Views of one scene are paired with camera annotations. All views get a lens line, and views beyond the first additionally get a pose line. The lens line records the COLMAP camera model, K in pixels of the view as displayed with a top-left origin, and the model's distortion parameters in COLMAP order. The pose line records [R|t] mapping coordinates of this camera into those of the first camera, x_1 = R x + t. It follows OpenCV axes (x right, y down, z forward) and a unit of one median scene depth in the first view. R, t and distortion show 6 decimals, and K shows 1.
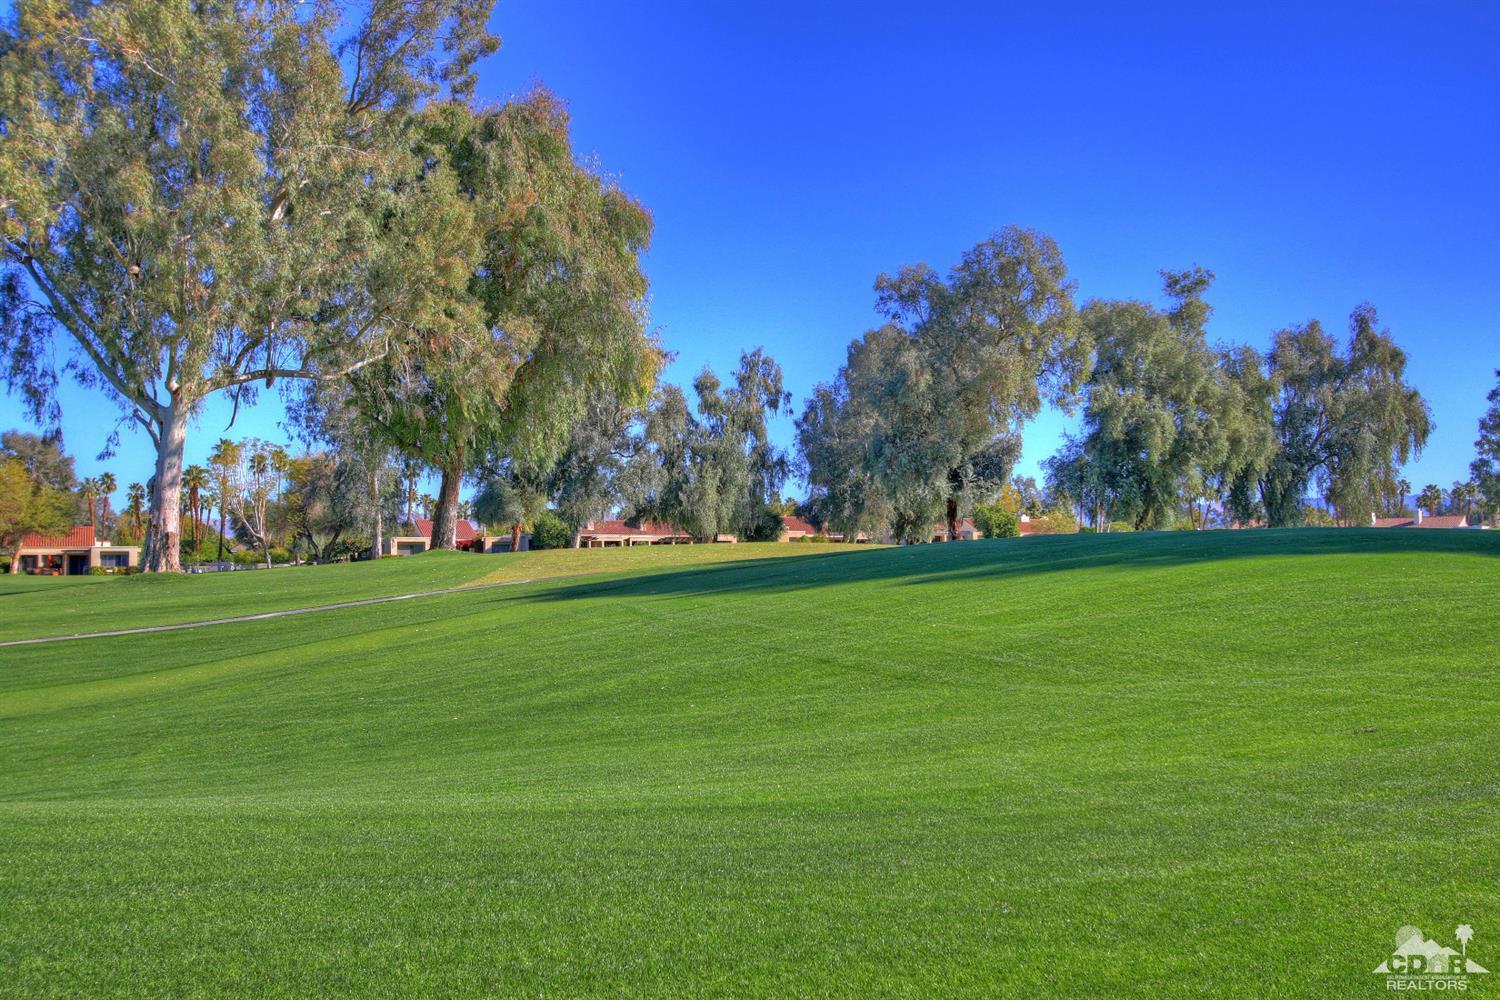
lens RADIAL K [[1425.9, 0, 740.1], [0, 1425.9, 509.4], [0, 0, 1]] dist [-0.015003, 0.086651]
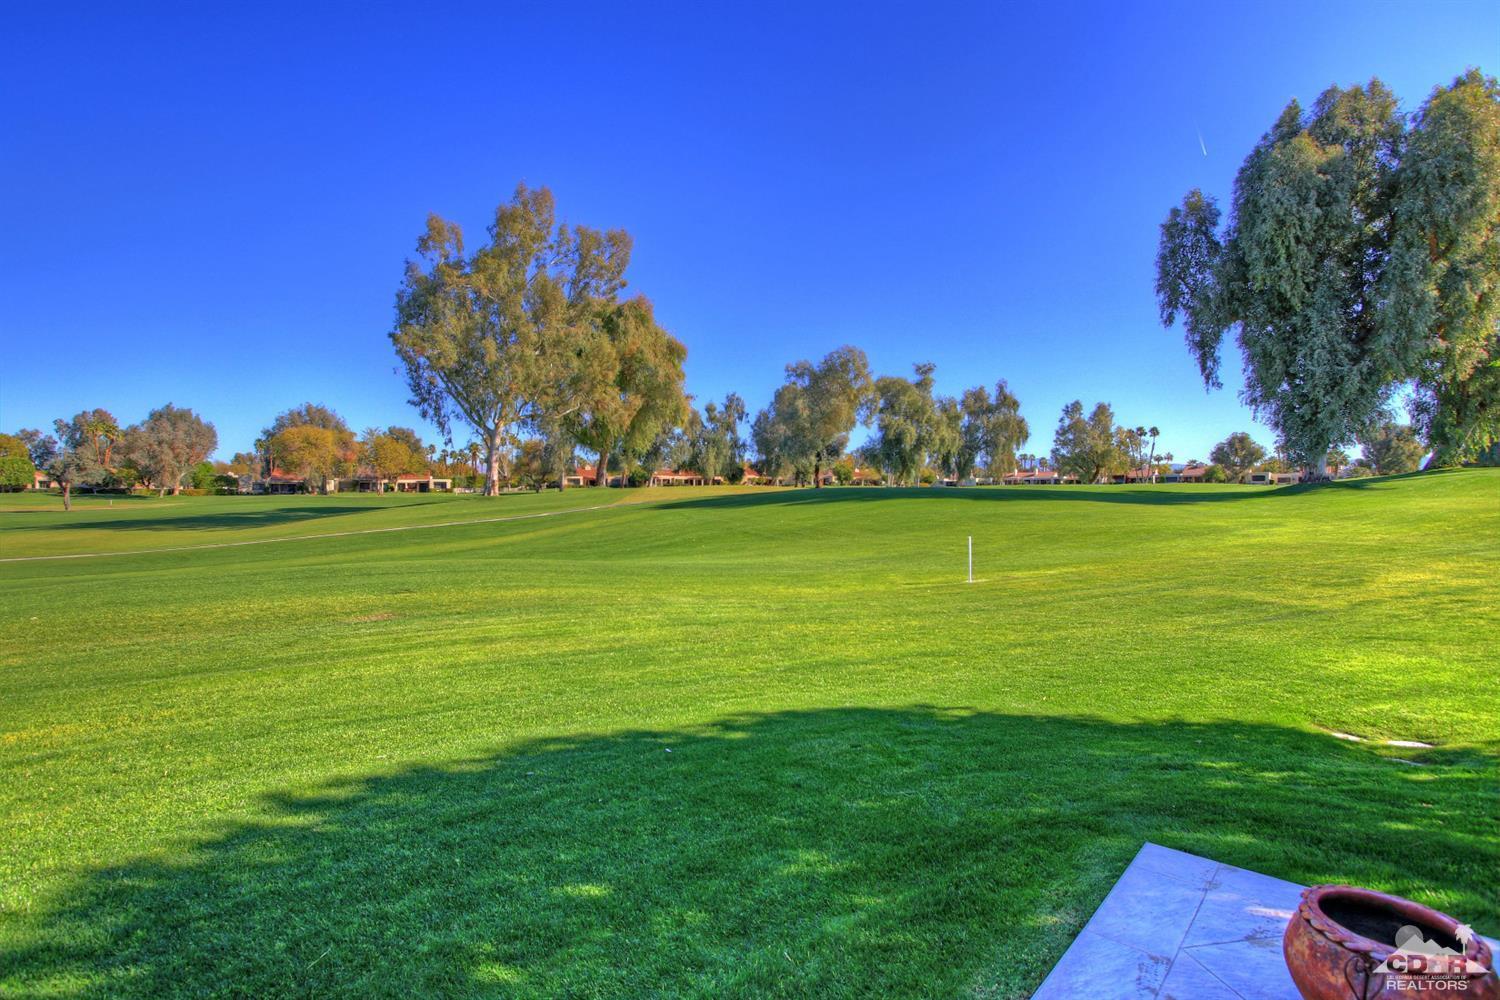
lens RADIAL K [[690.6, 0, 732.6], [0, 690.6, 506.1], [0, 0, 1]] dist [-0.016052, 0.000117]
pose [[0.999891, 0.010983, 0.009829, 0.002945], [-0.011587, 0.997900, 0.063724, -0.009521], [-0.009109, -0.063831, 0.997919, -0.101437]]
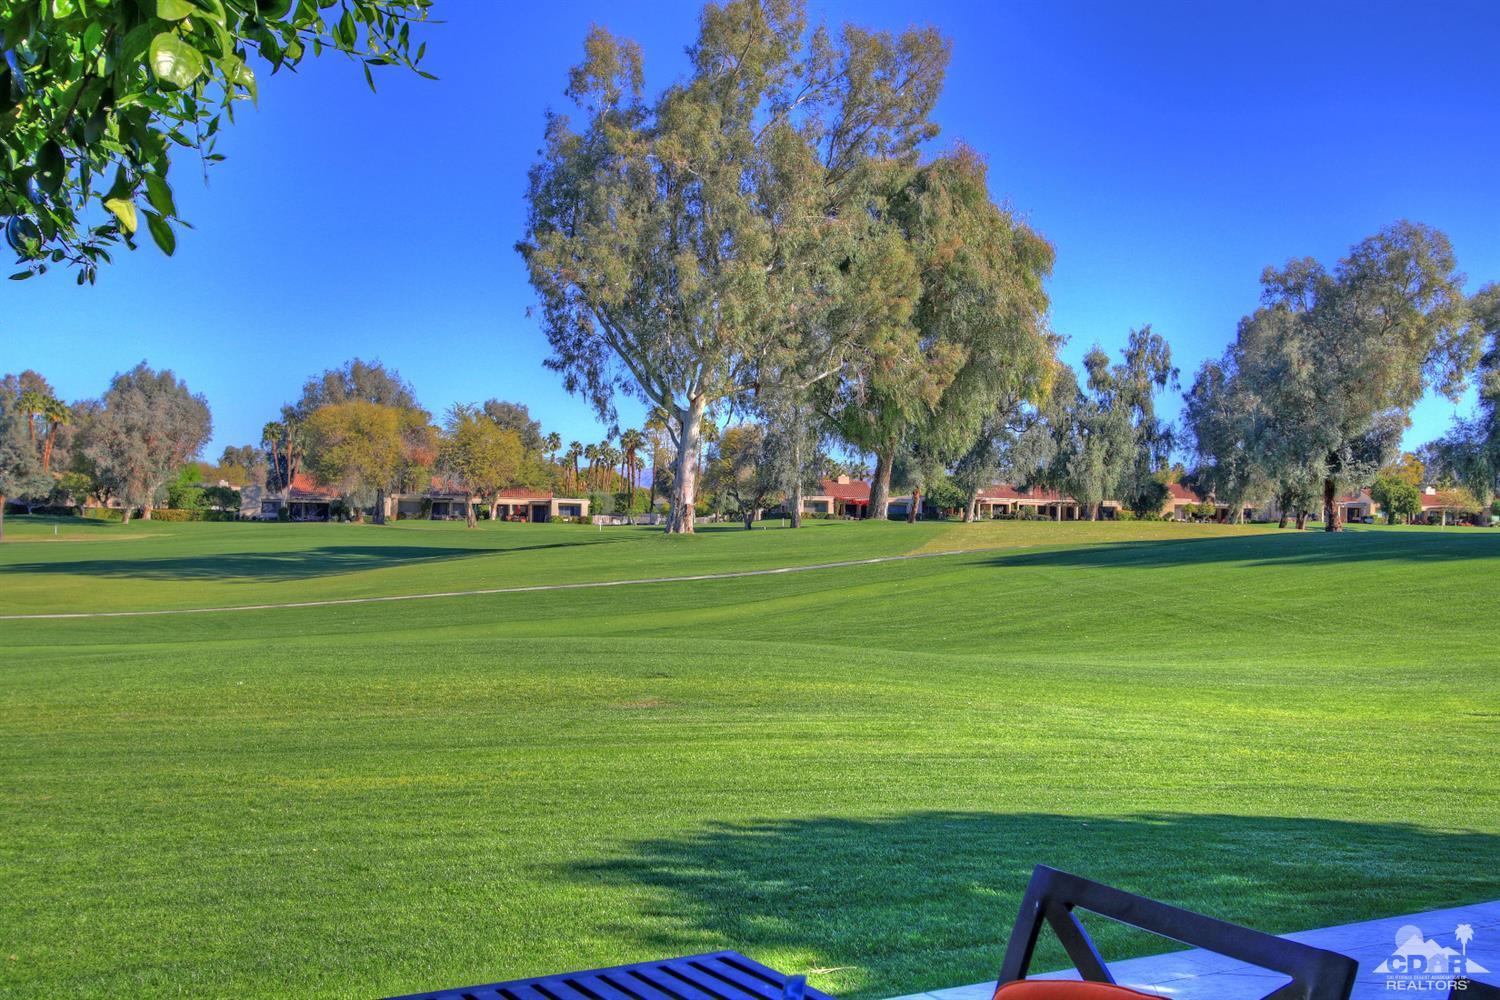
lens RADIAL K [[1425.9, 0, 740.1], [0, 1425.9, 509.4], [0, 0, 1]] dist [-0.015003, 0.086651]
pose [[0.964868, 0.027104, -0.261332, 0.001512], [-0.018872, 0.999245, 0.033958, -0.012086], [0.262055, -0.027833, 0.964651, -0.139228]]
